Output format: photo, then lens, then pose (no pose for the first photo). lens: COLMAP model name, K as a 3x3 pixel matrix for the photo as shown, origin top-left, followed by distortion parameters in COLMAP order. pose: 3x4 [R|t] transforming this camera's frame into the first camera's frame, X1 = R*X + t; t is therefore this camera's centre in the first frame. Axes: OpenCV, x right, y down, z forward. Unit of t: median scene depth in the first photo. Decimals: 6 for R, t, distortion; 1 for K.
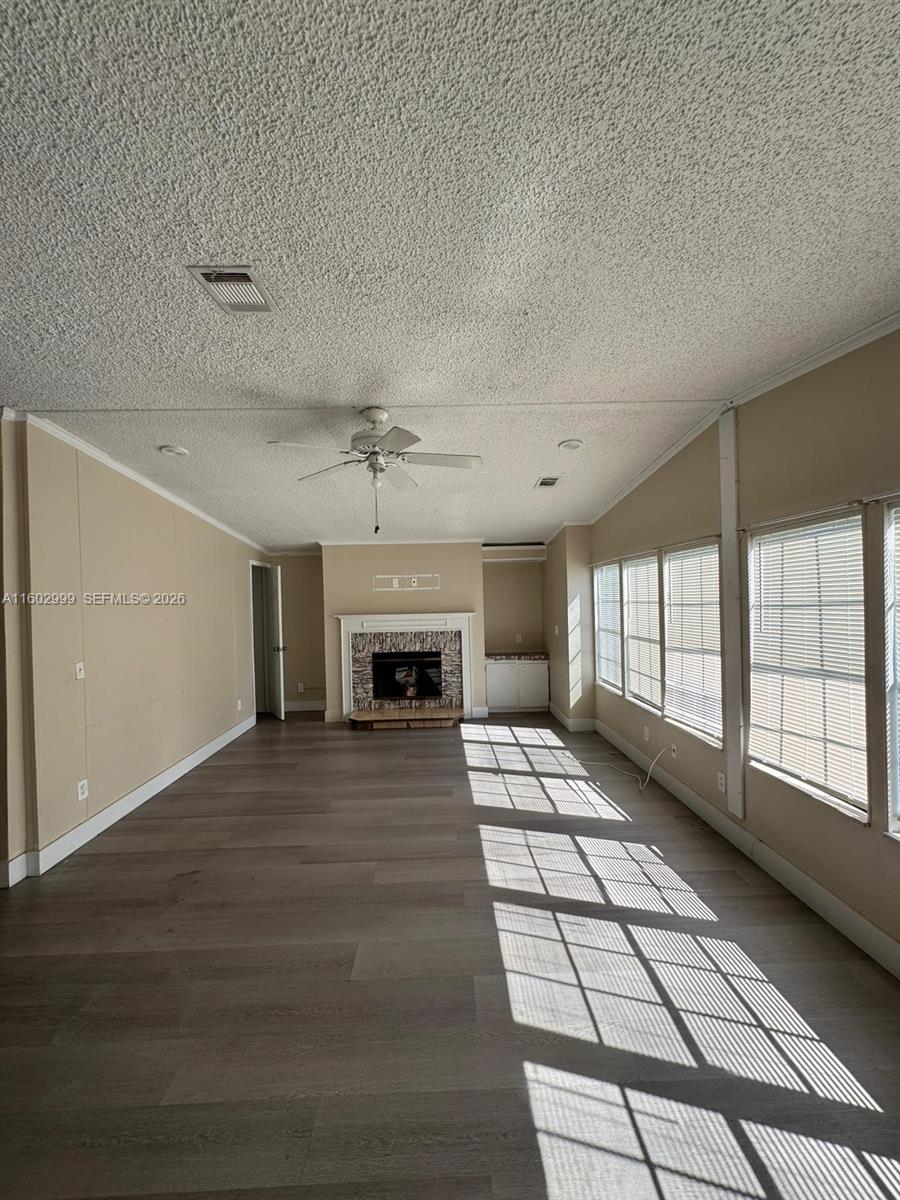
lens RADIAL K [[470.0, 0, 445.5], [0, 470.0, 599.0], [0, 0, 1]] dist [-0.047533, -0.000042]
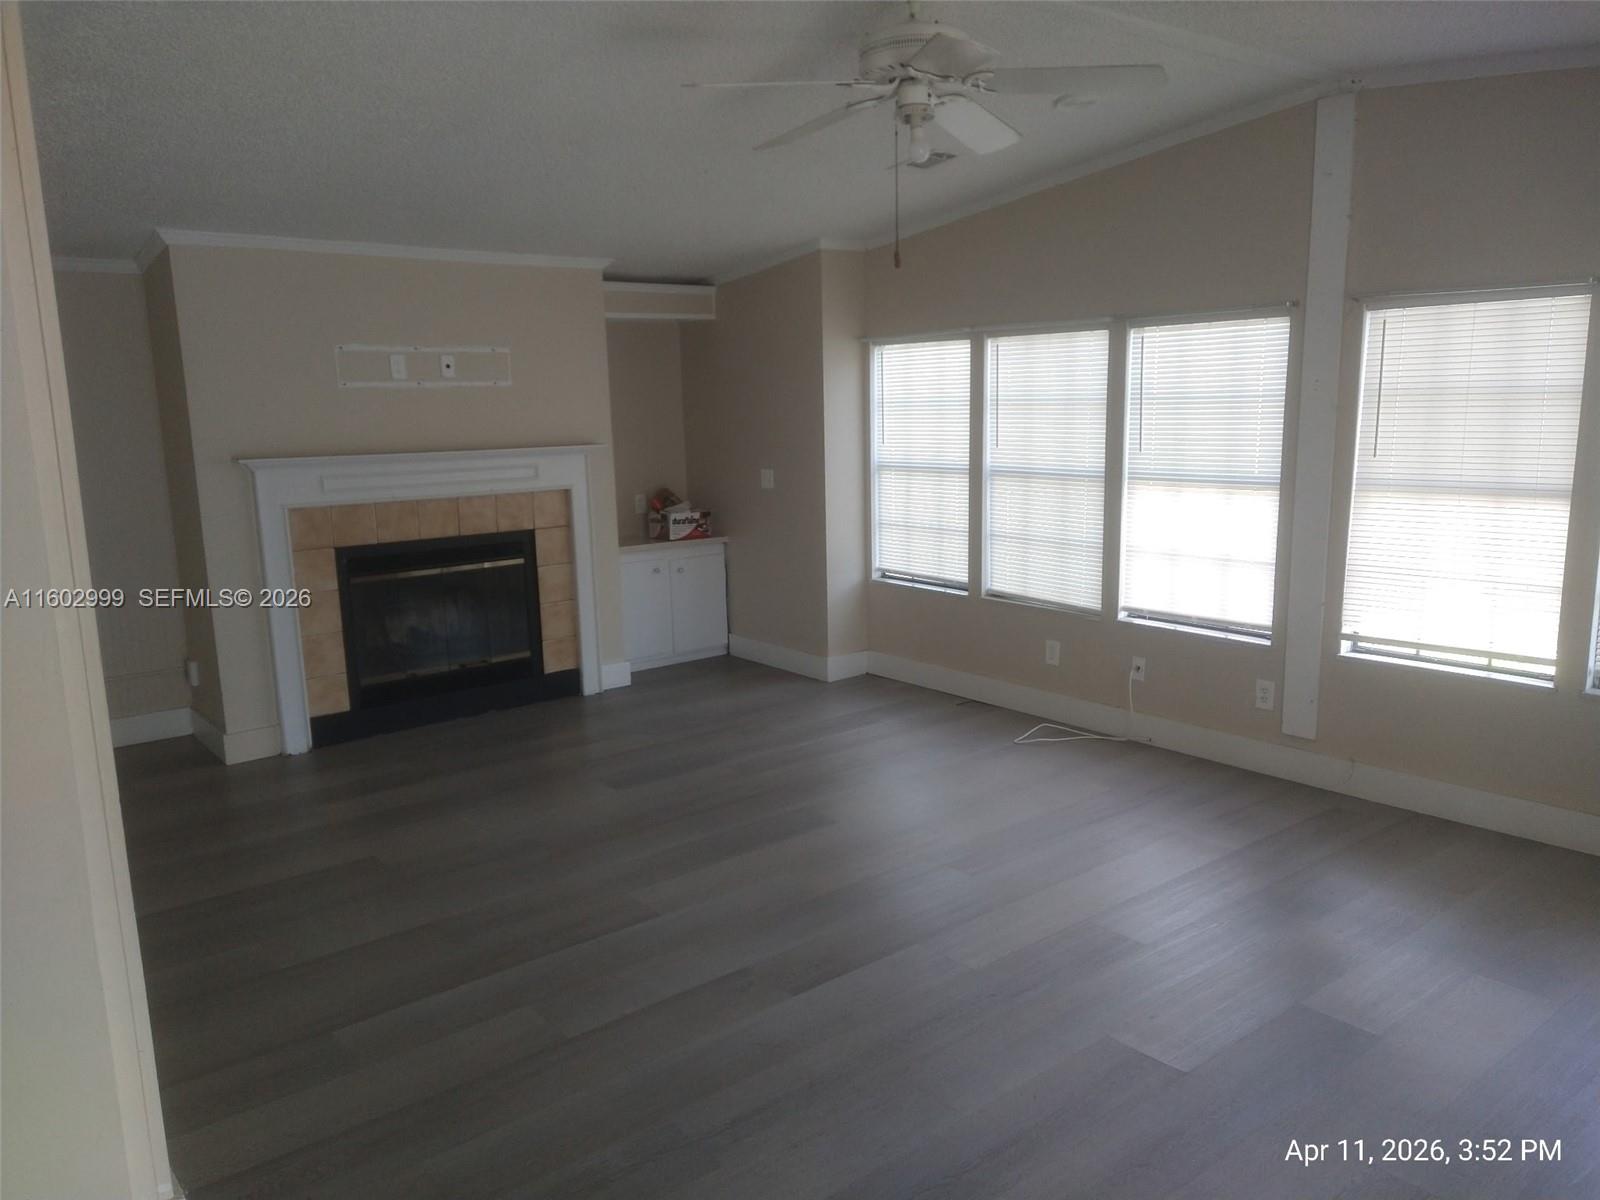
lens RADIAL K [[1177.0, 0, 805.7], [0, 1177.0, 599.8], [0, 0, 1]] dist [0.118653, -0.155324]
pose [[0.790846, -0.103185, 0.603254, -0.789733], [0.005302, 0.986803, 0.161840, -0.007446], [-0.611992, -0.124792, 0.780956, 0.087120]]
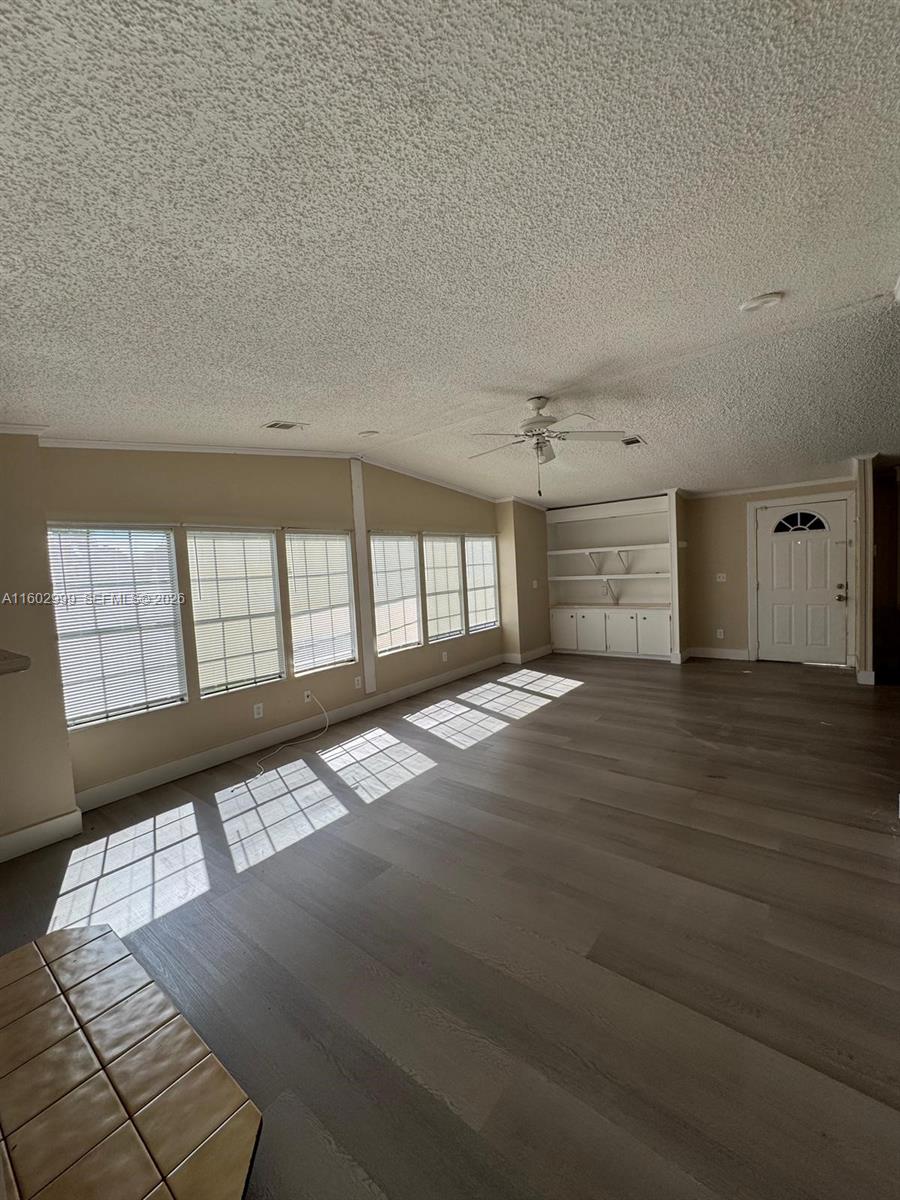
lens RADIAL K [[470.0, 0, 445.5], [0, 470.0, 599.0], [0, 0, 1]] dist [-0.047533, -0.000042]
pose [[-0.759595, 0.027704, 0.649806, -0.626687], [0.076402, 0.995976, 0.046847, 0.043246], [-0.645893, 0.085231, -0.758655, 1.766262]]
